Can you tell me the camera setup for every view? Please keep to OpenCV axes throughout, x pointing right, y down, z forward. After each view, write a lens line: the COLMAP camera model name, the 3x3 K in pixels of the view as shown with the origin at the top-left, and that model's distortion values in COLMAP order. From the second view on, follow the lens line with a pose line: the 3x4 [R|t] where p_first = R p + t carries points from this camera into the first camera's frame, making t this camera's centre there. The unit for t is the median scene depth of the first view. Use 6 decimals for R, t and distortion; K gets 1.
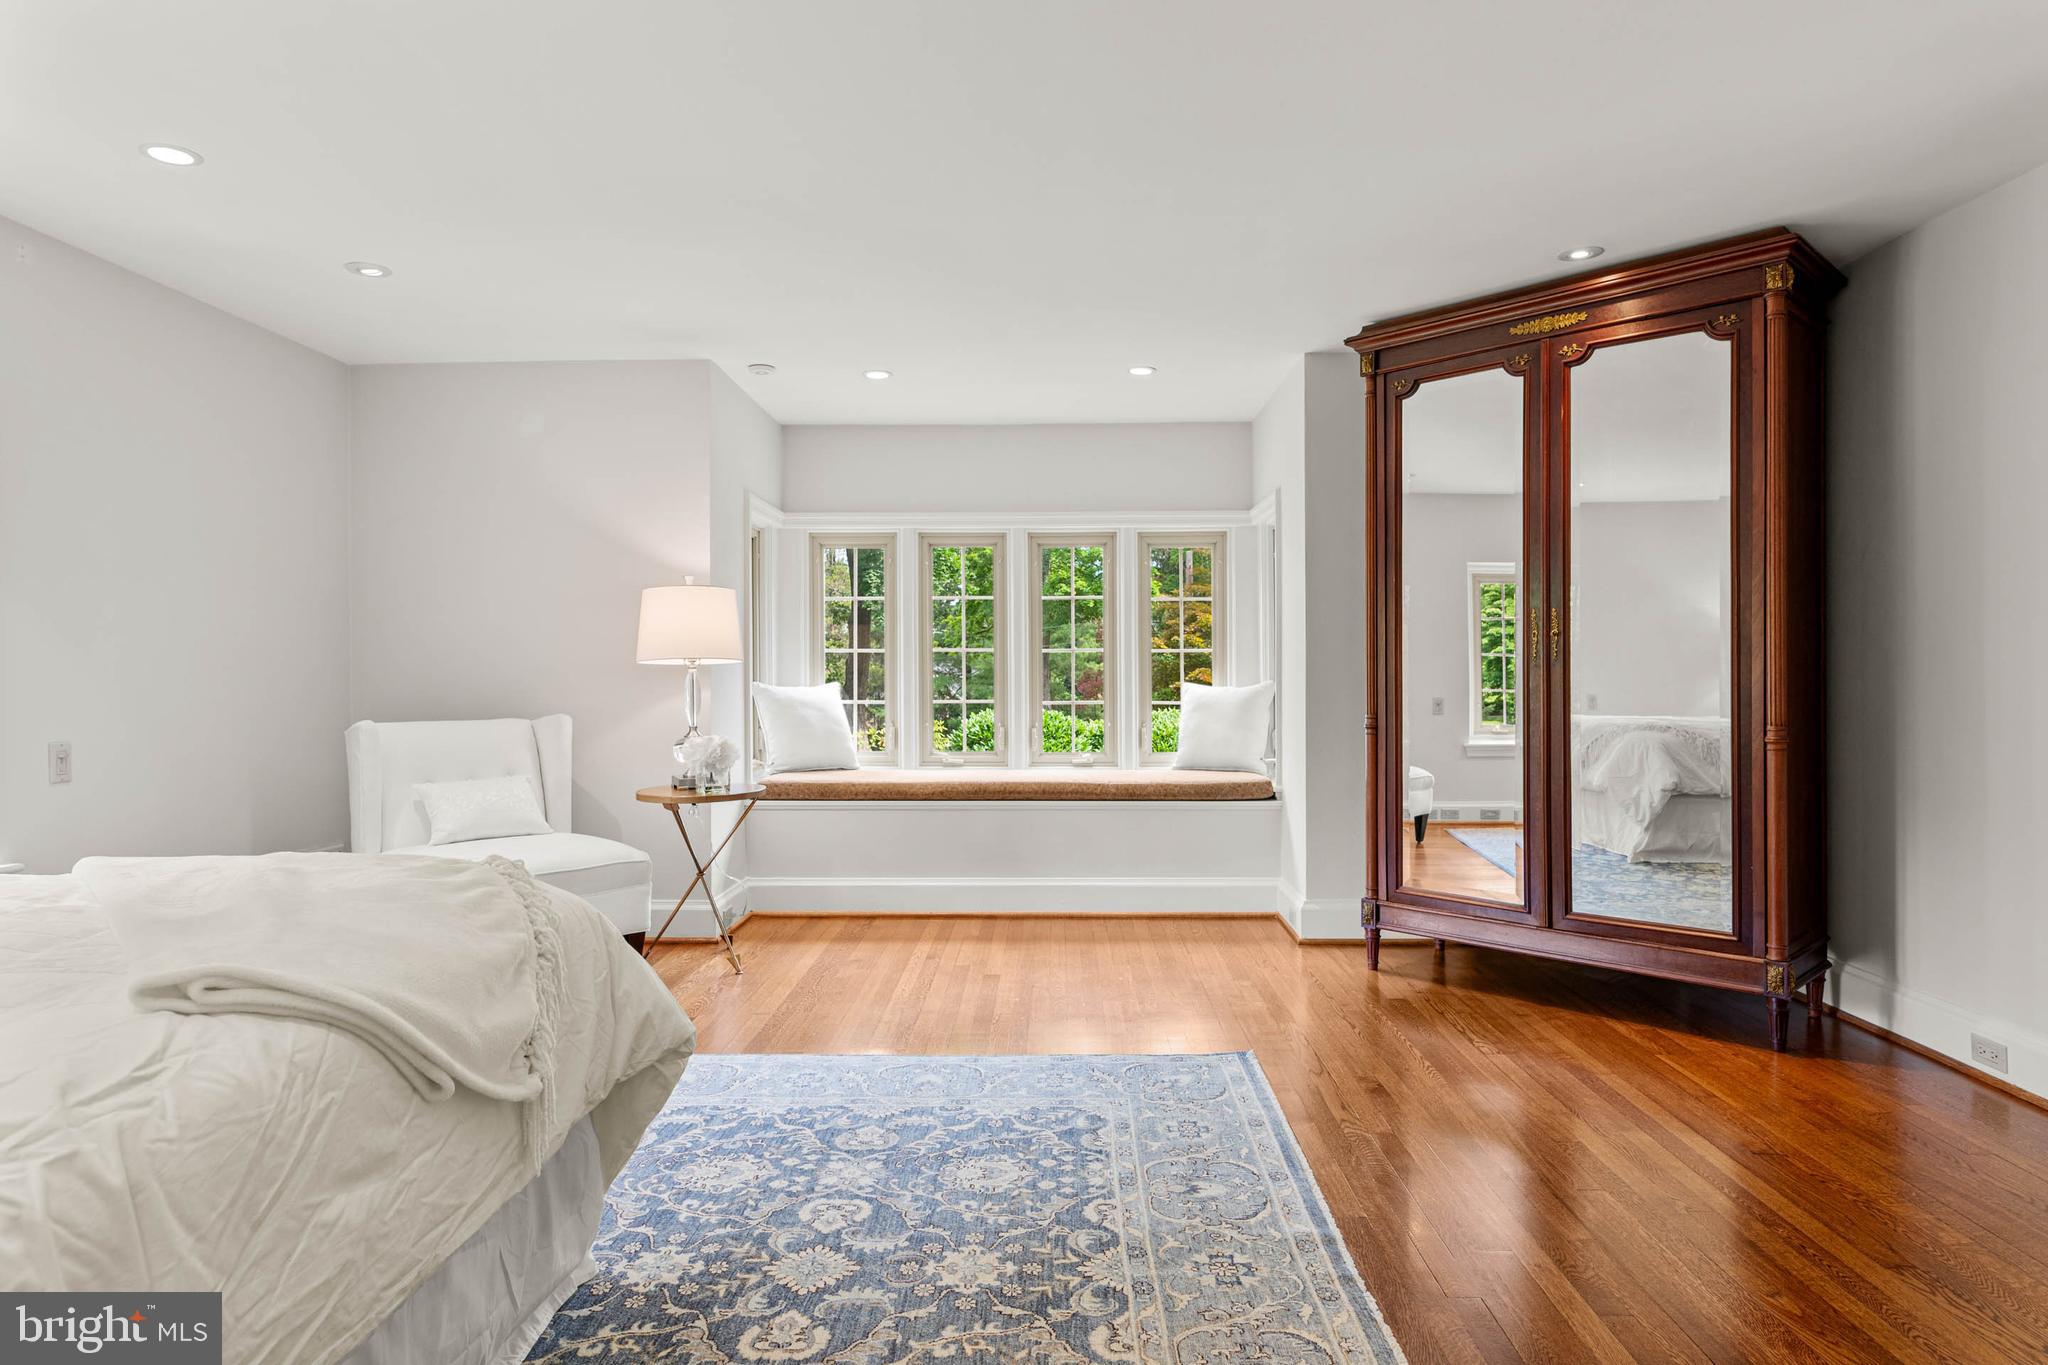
lens RADIAL K [[1187.9, 0, 1021.3], [0, 1187.9, 676.2], [0, 0, 1]] dist [0.002233, -0.001305]
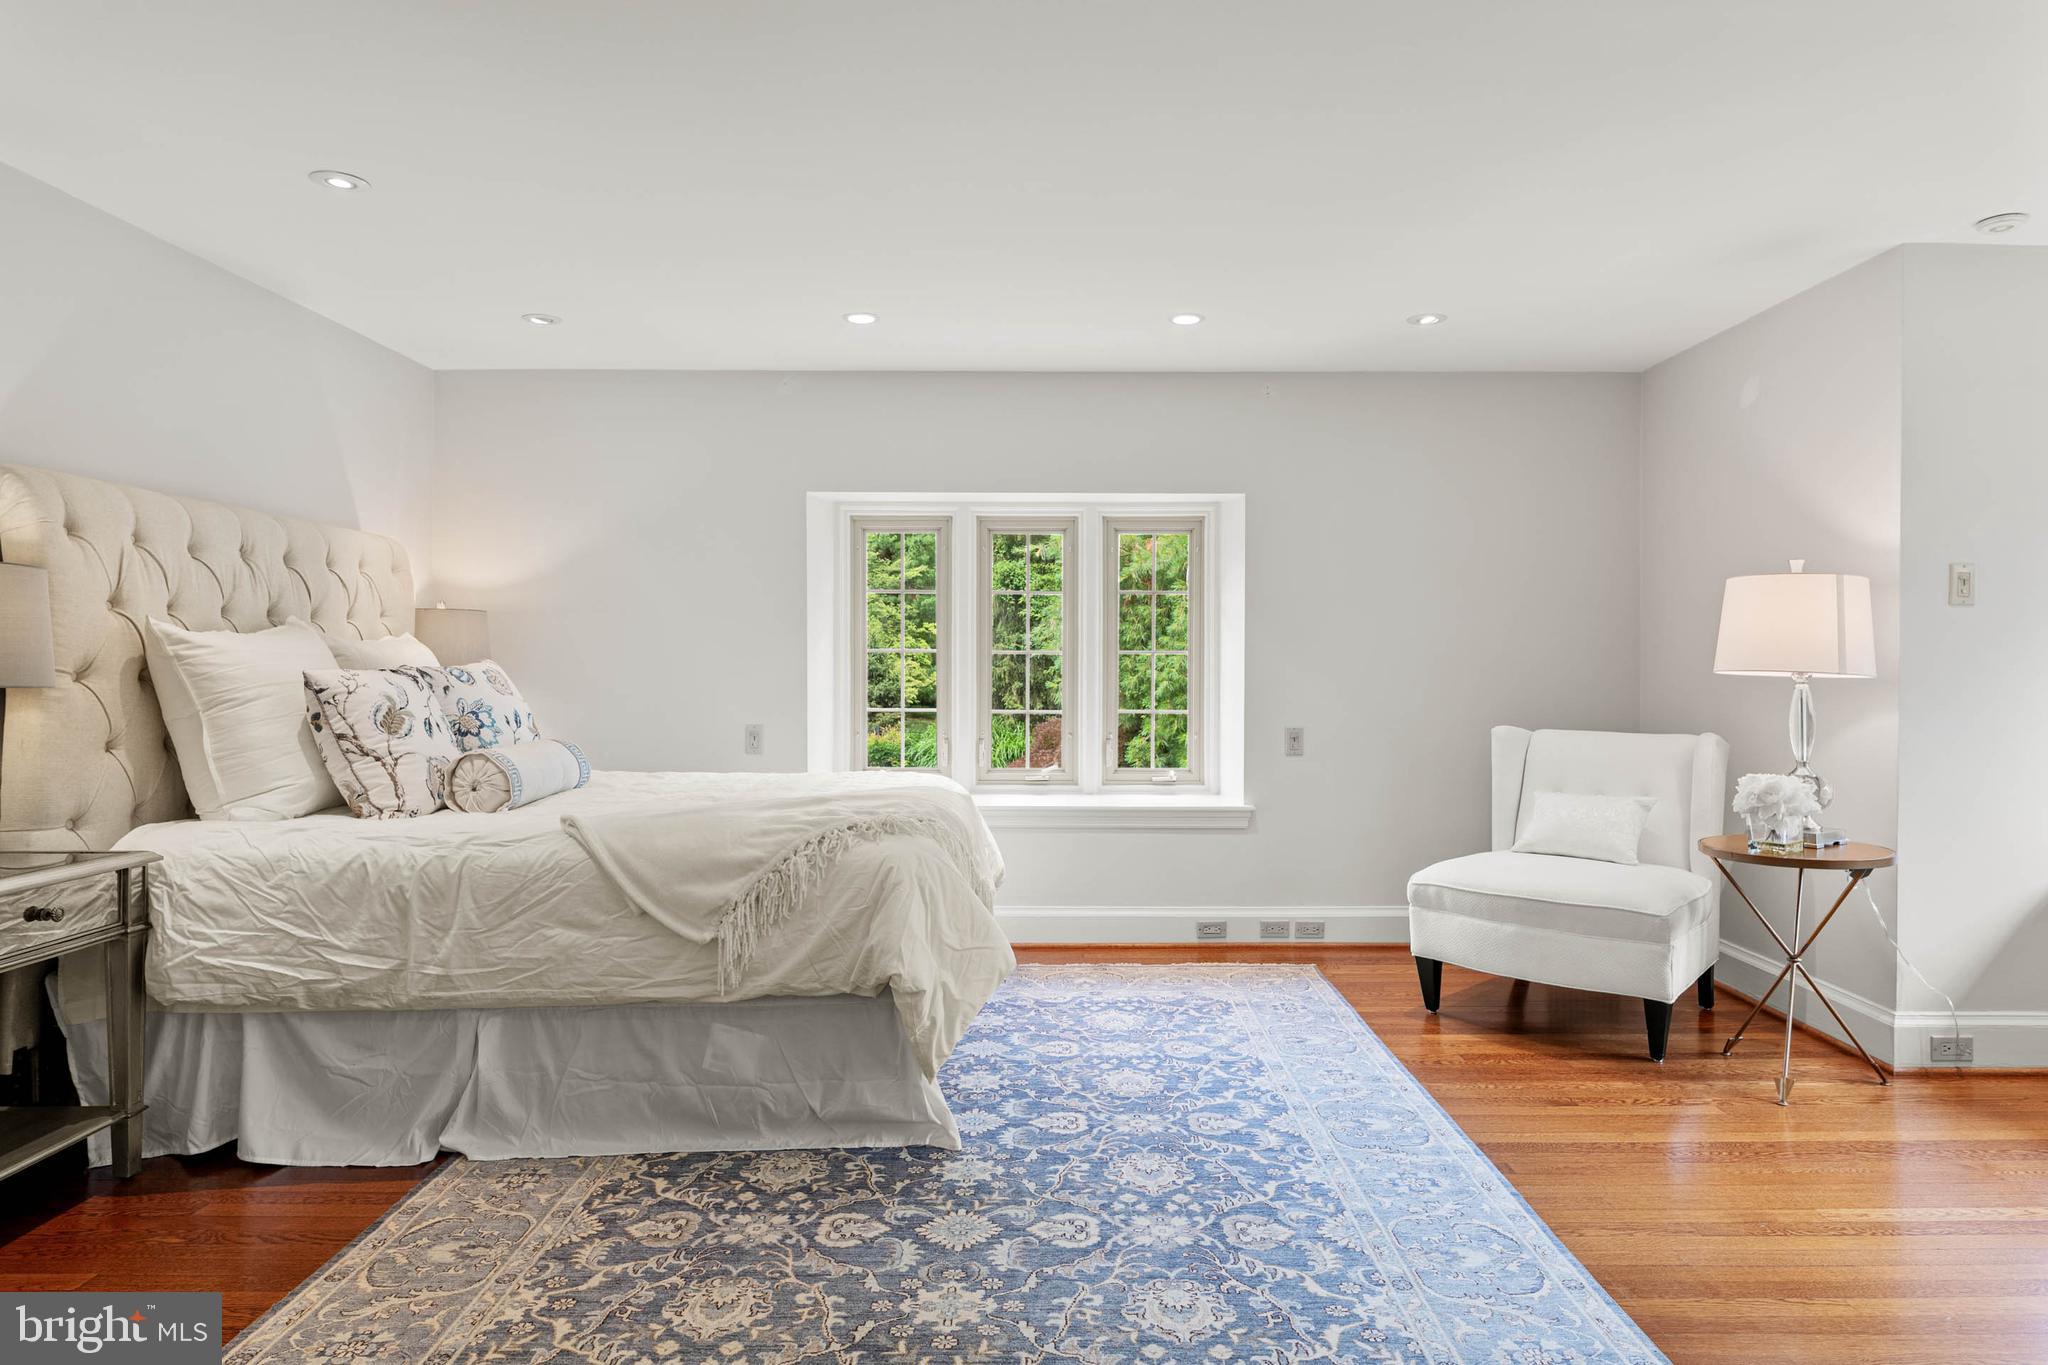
lens RADIAL K [[1178.2, 0, 1041.2], [0, 1178.2, 670.8], [0, 0, 1]] dist [0.002755, -0.000510]
pose [[0.029891, 0.012711, -0.999472, 0.839987], [-0.007028, 0.999897, 0.012507, -0.037991], [0.999528, 0.006651, 0.029977, 0.941043]]
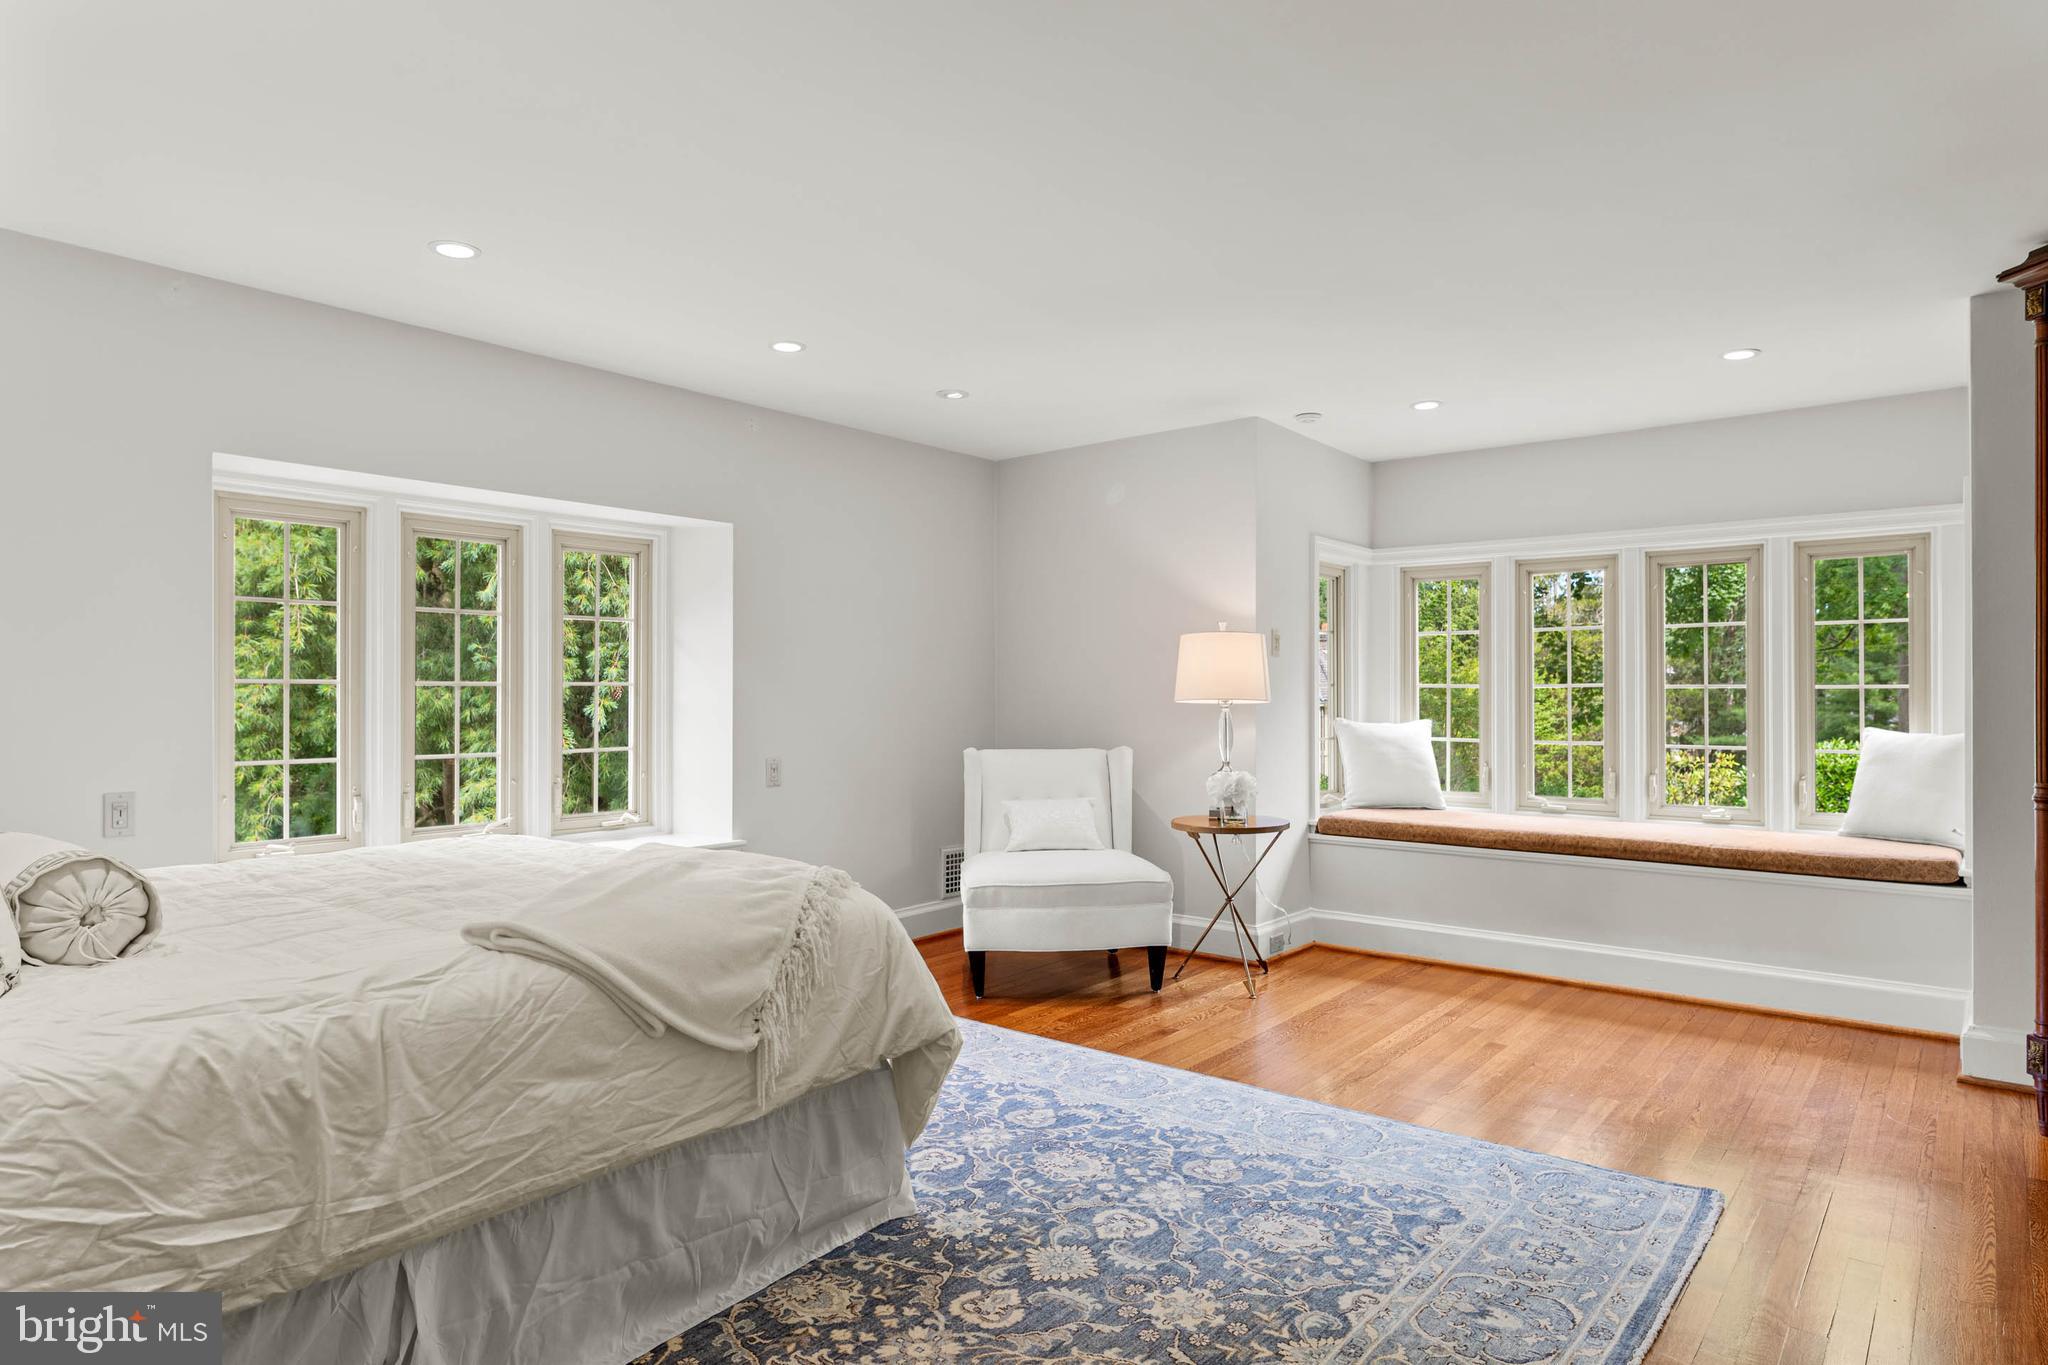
lens RADIAL K [[1166.2, 0, 1020.9], [0, 1166.2, 691.2], [0, 0, 1]] dist [0.001500, 0.000116]
pose [[0.790250, 0.002241, -0.612781, 0.421248], [-0.005201, 0.999982, -0.003051, -0.032676], [0.612763, 0.005598, 0.790247, 0.095084]]
